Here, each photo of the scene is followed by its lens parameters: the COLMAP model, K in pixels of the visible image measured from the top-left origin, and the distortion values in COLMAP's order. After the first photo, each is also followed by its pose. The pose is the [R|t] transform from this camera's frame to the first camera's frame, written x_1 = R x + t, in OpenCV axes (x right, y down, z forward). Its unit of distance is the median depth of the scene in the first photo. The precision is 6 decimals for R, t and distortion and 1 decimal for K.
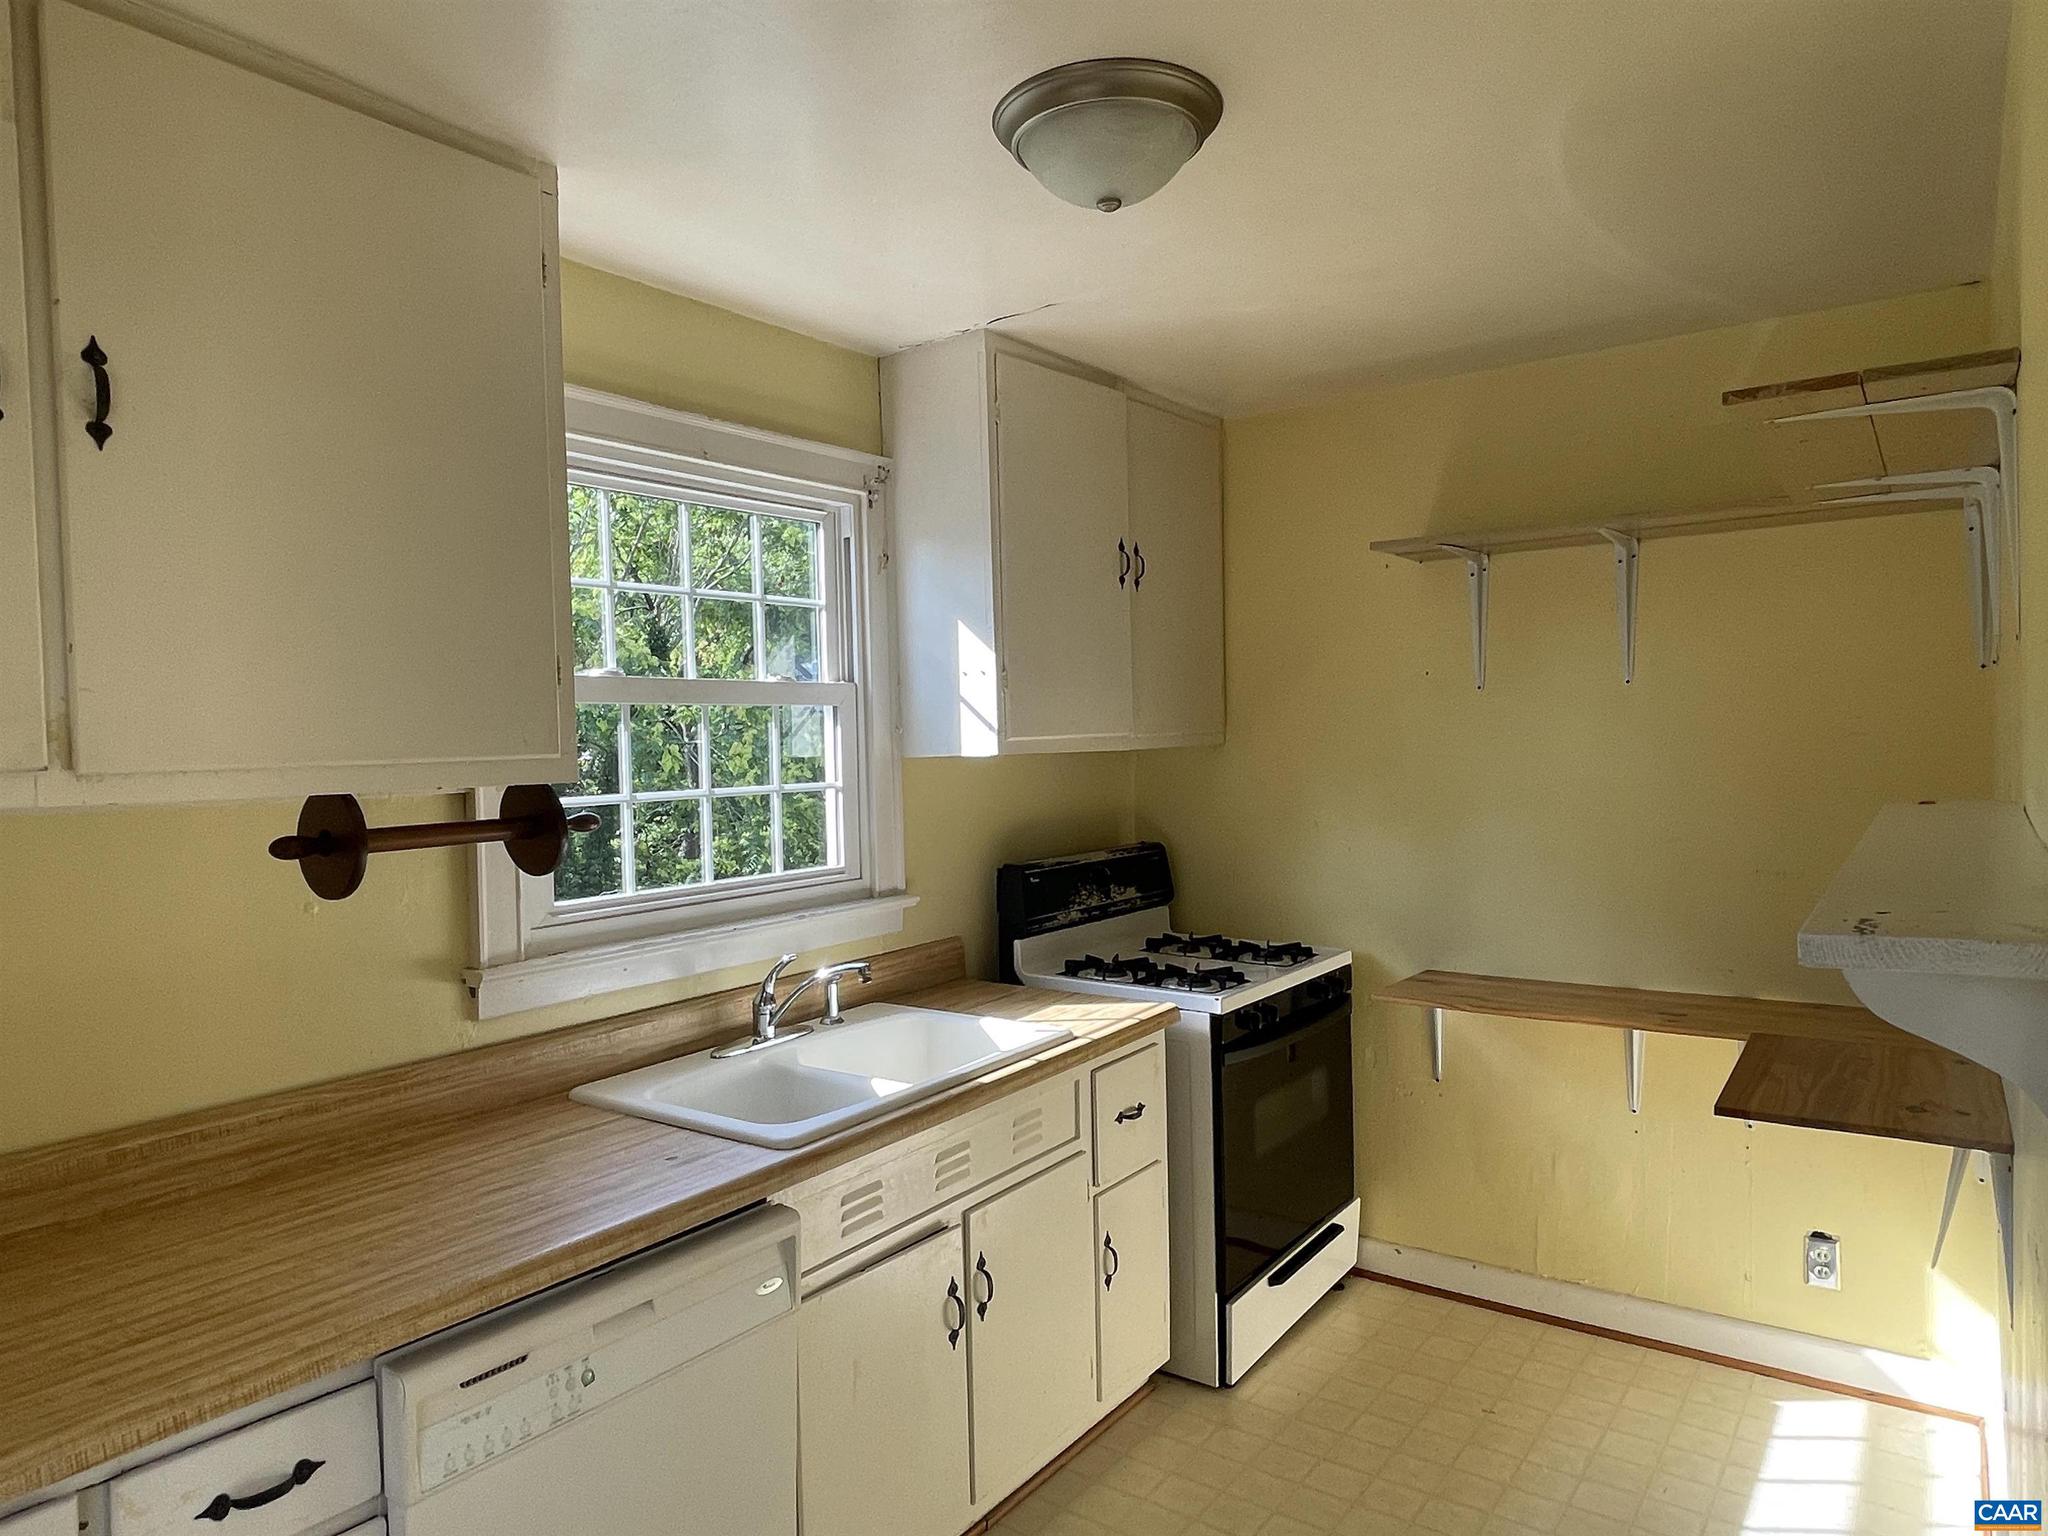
lens RADIAL K [[1284.5, 0, 1013.8], [0, 1284.5, 753.2], [0, 0, 1]] dist [-0.001213, -0.010666]
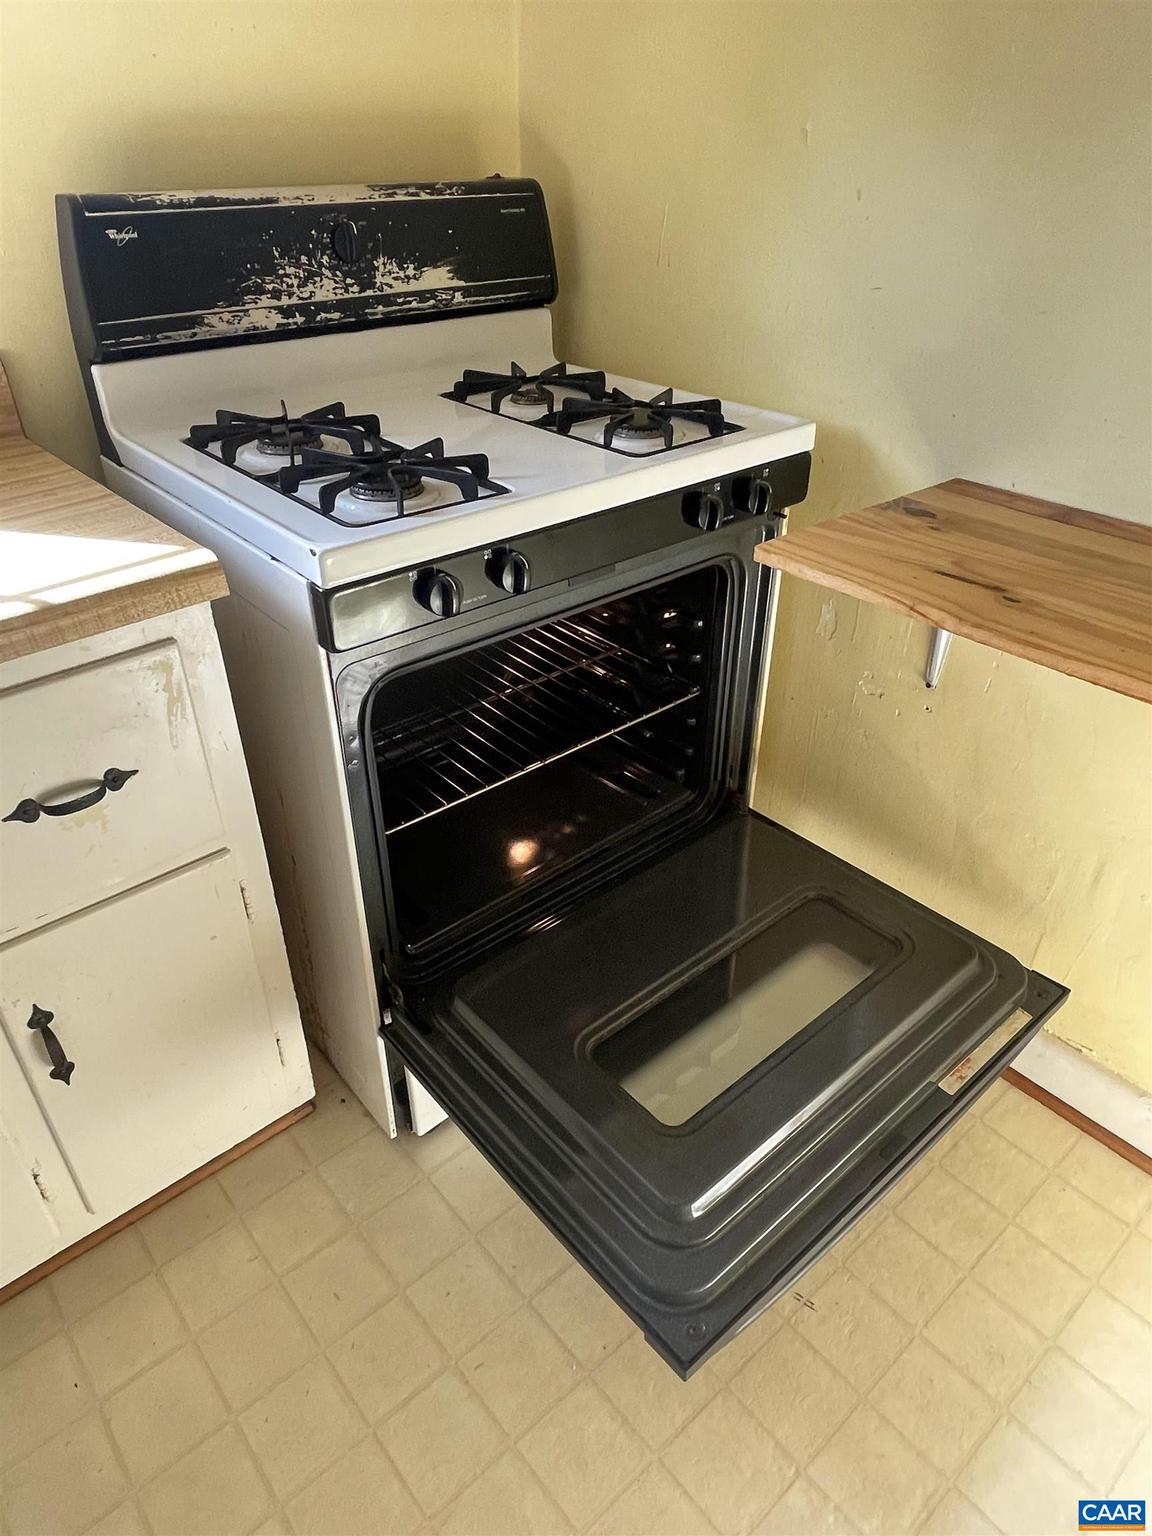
lens RADIAL K [[963.4, 0, 569.7], [0, 963.4, 777.1], [0, 0, 1]] dist [-0.001213, -0.010666]
pose [[0.973660, 0.134806, -0.183883, 0.257423], [-0.014192, 0.840761, 0.541221, 0.068914], [0.227562, -0.524356, 0.820528, 0.602395]]
